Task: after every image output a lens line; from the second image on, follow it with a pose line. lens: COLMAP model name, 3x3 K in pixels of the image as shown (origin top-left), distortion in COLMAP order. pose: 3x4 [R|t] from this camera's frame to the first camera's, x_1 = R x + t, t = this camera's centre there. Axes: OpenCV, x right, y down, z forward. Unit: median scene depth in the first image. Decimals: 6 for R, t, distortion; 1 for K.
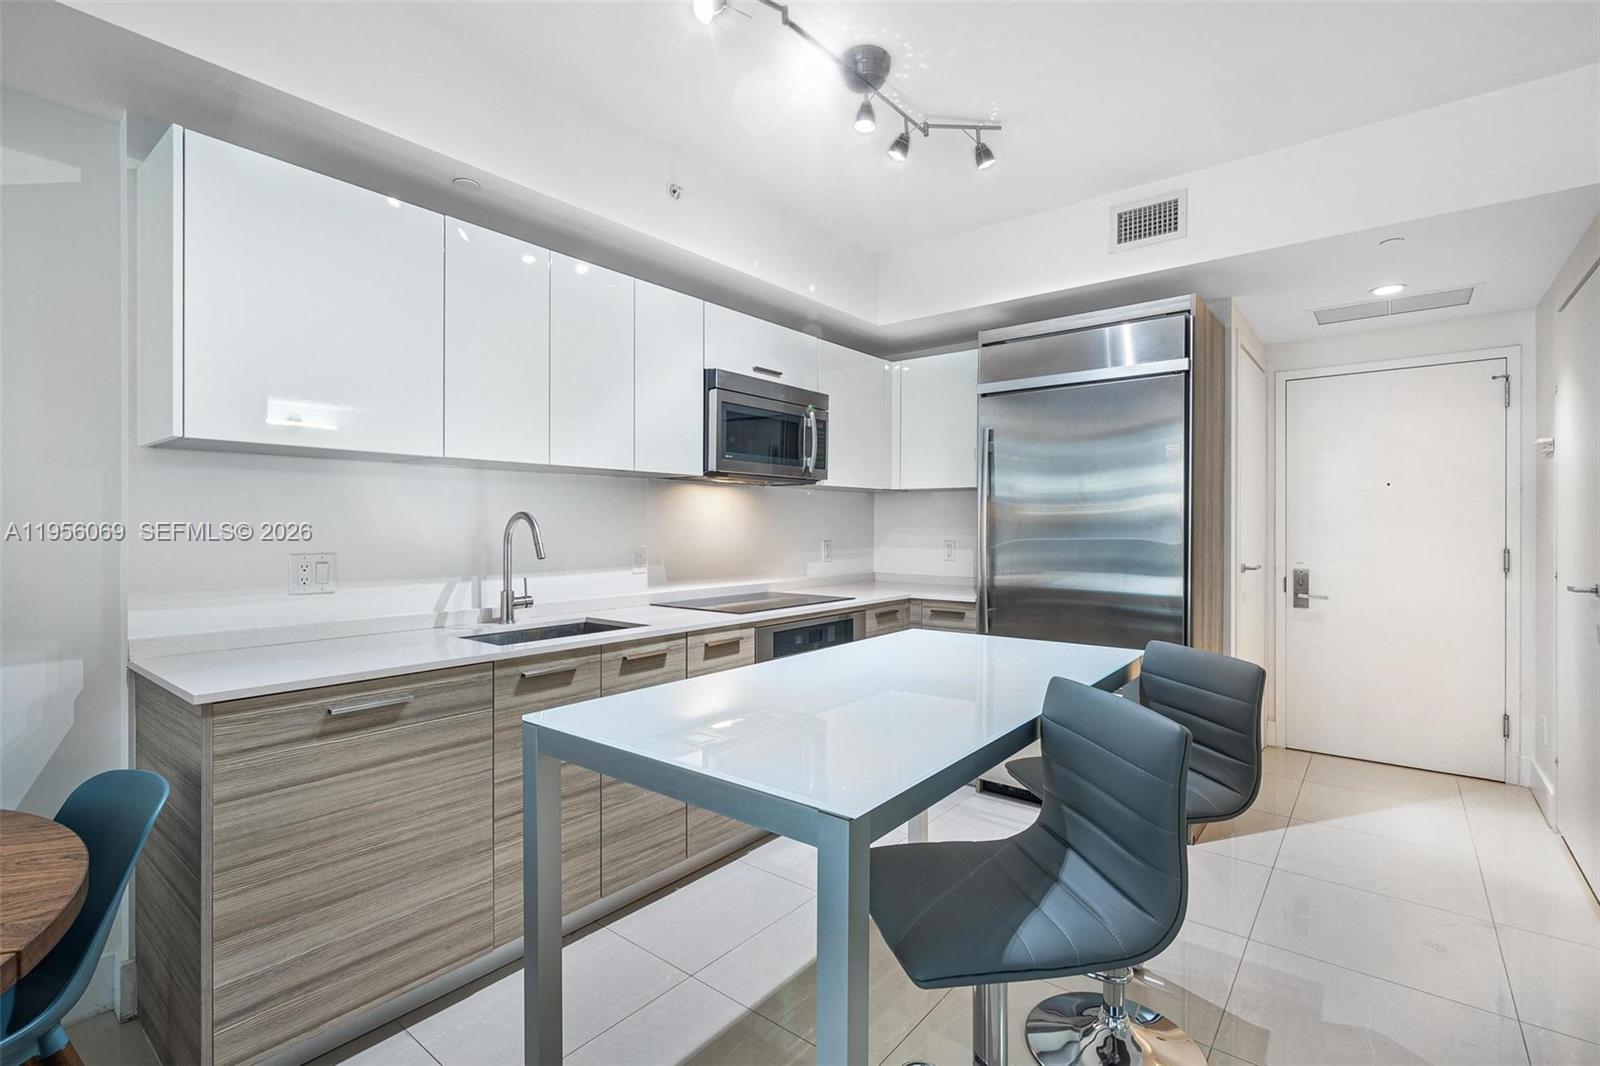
lens RADIAL K [[739.0, 0, 803.6], [0, 739.0, 524.3], [0, 0, 1]] dist [0.001974, -0.000073]
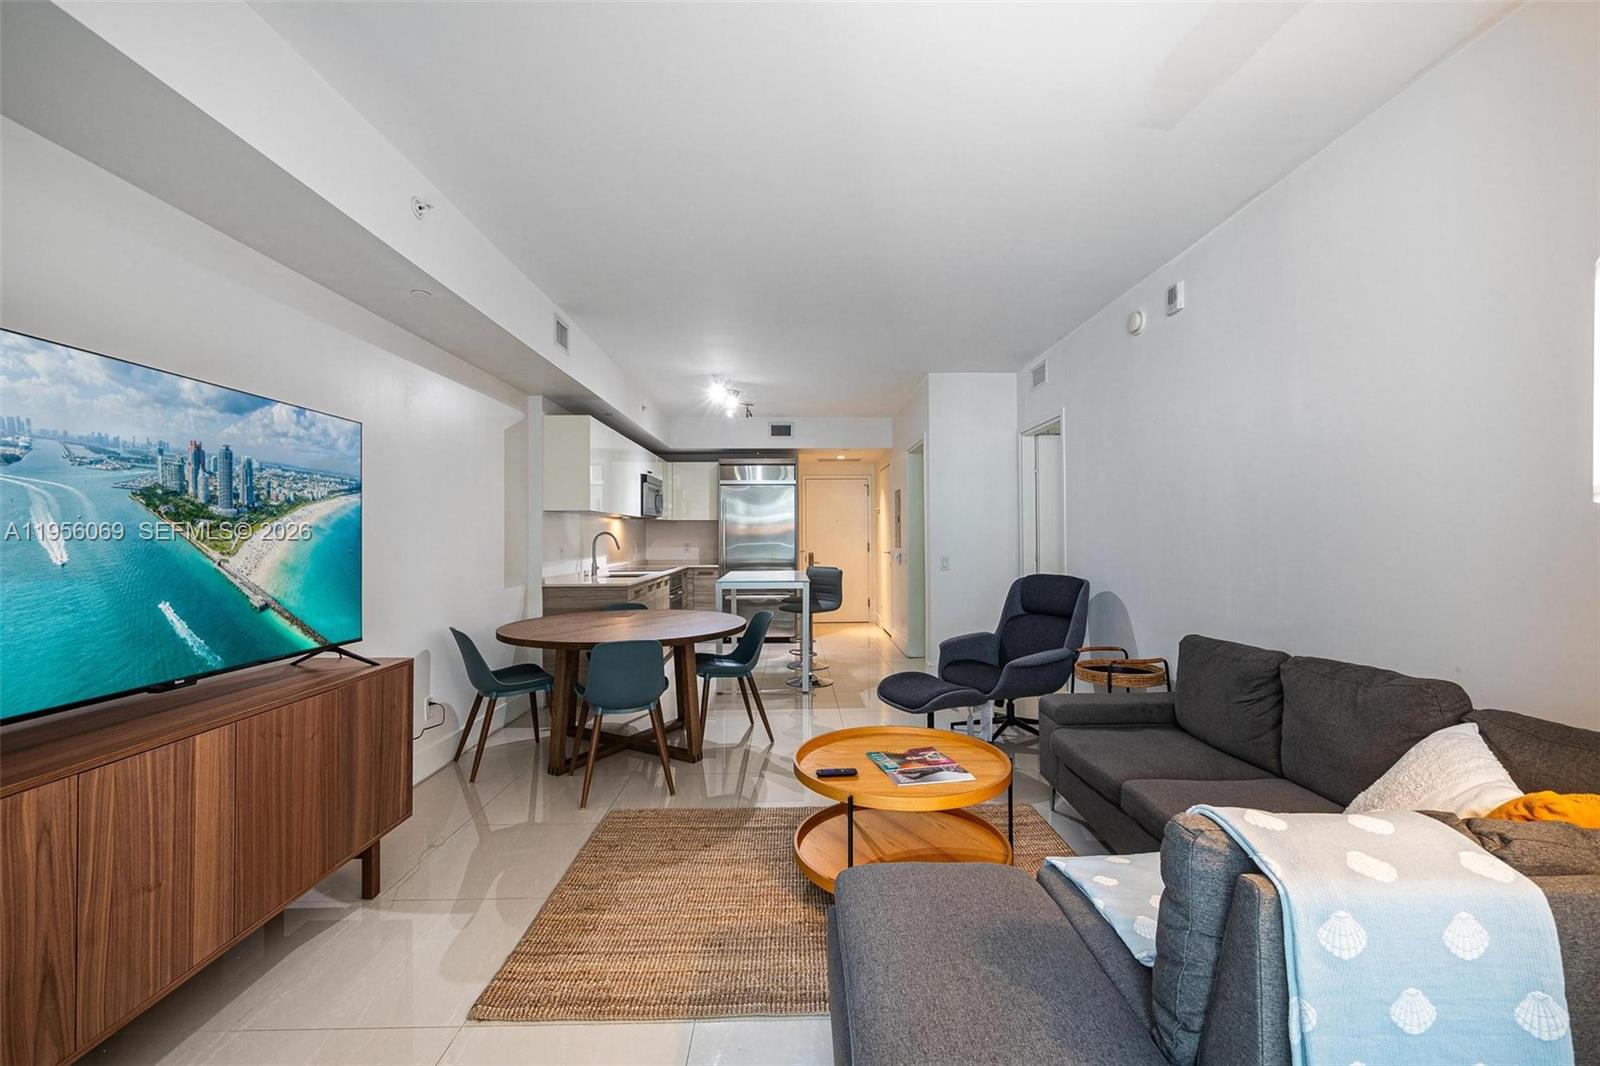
lens RADIAL K [[667.4, 0, 797.6], [0, 667.4, 533.2], [0, 0, 1]] dist [-0.008409, 0.000125]
pose [[0.778335, -0.012630, 0.627722, -1.138808], [0.018644, 0.999822, -0.003000, 0.005866], [-0.627573, 0.014038, 0.778431, -1.081872]]
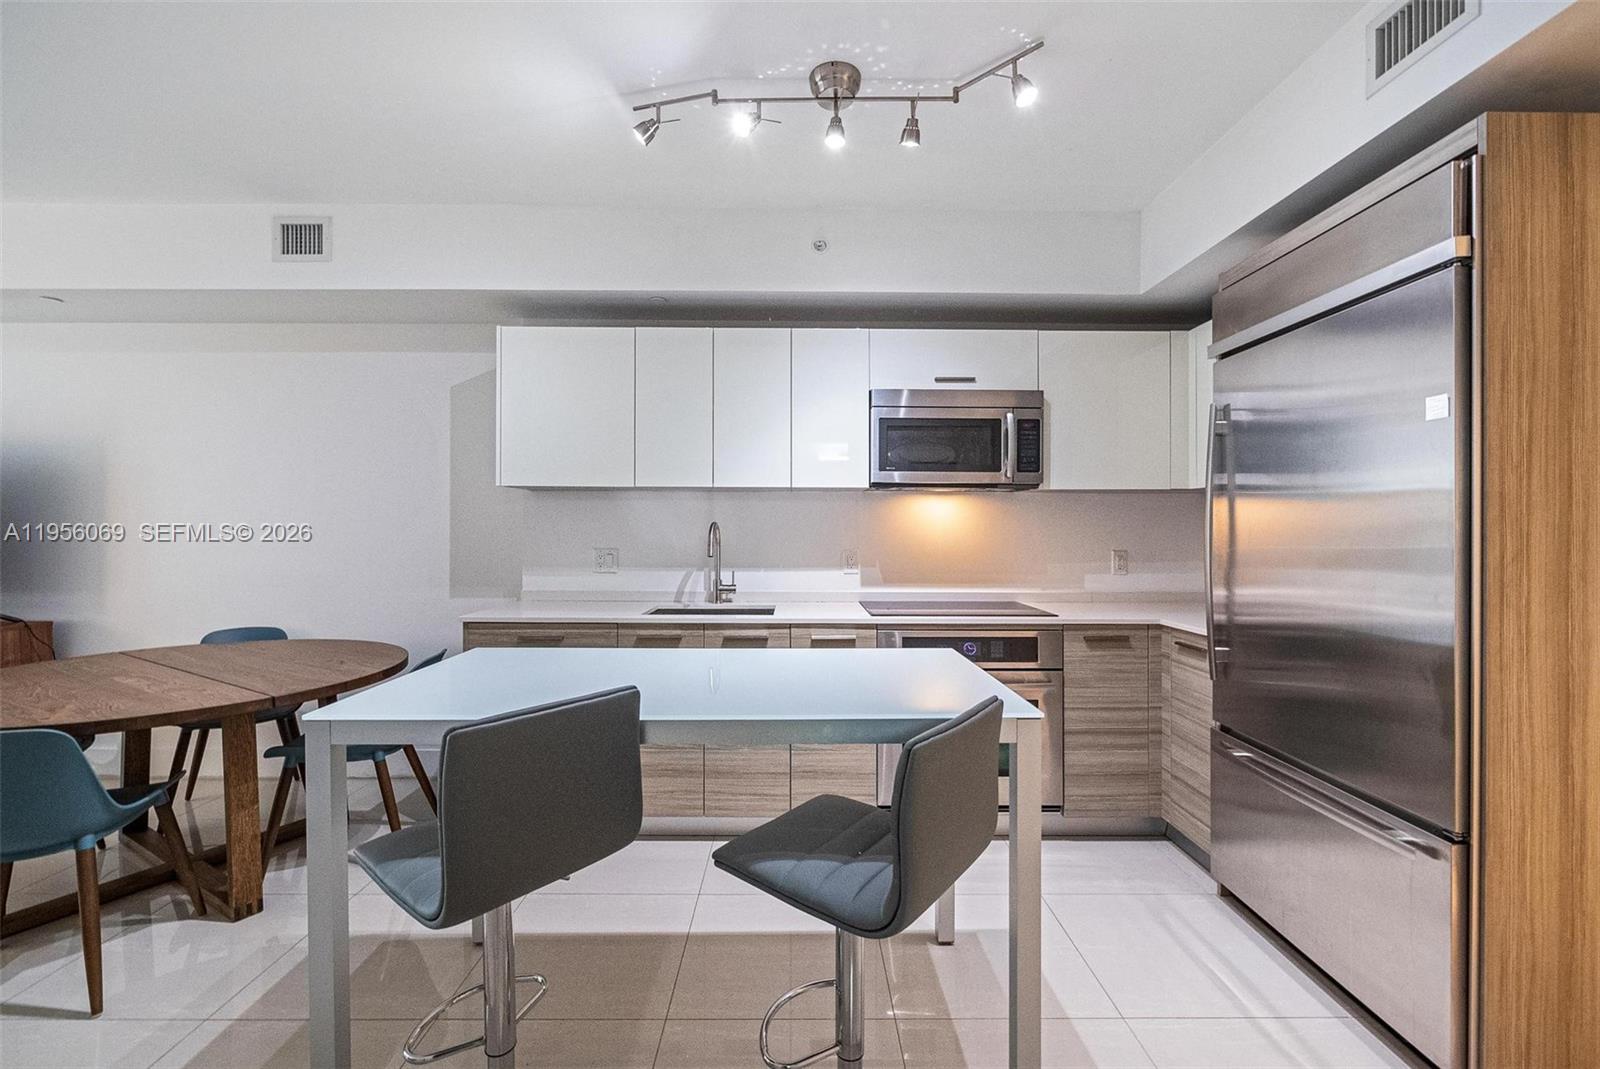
lens RADIAL K [[667.4, 0, 799.4], [0, 667.4, 525.1], [0, 0, 1]] dist [-0.008409, 0.000125]
pose [[0.627323, -0.001975, -0.778756, 0.574792], [-0.002558, 0.999986, -0.004596, -0.005189], [0.778755, 0.004875, 0.627309, 0.294694]]
